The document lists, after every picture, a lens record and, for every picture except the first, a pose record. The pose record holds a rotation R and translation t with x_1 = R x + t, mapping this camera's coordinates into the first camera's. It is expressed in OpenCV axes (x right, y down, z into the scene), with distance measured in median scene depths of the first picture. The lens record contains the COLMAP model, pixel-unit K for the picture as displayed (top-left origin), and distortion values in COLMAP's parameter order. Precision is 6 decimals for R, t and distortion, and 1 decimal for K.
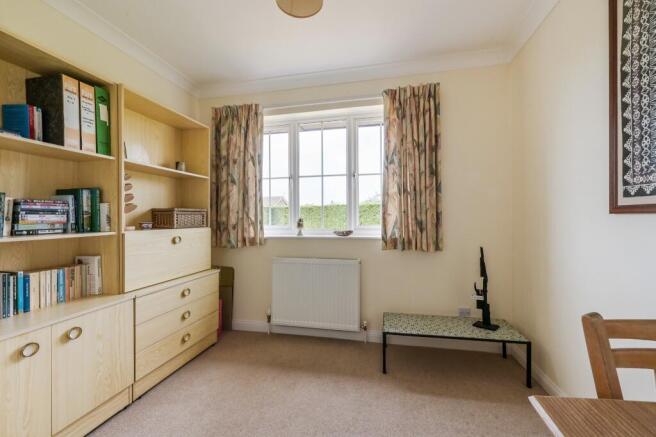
lens RADIAL K [[260.1, 0, 328.6], [0, 260.1, 220.5], [0, 0, 1]] dist [-0.000960, 0.000057]
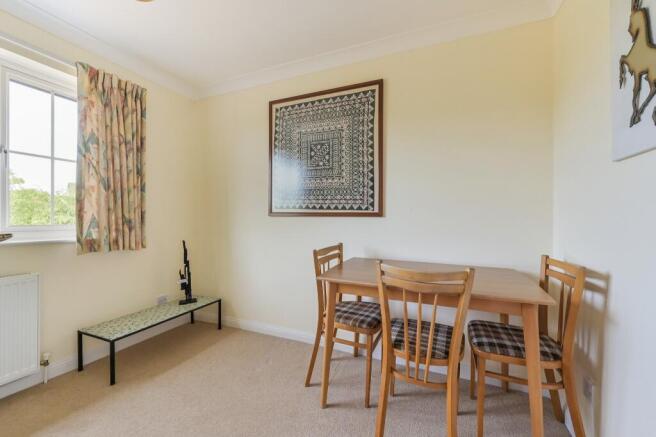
lens RADIAL K [[260.1, 0, 327.5], [0, 260.1, 220.7], [0, 0, 1]] dist [-0.000960, 0.000057]
pose [[0.199787, -0.000681, 0.979839, -0.461645], [-0.004109, 0.999990, 0.001533, 0.001603], [-0.979831, -0.004333, 0.199782, 0.063093]]
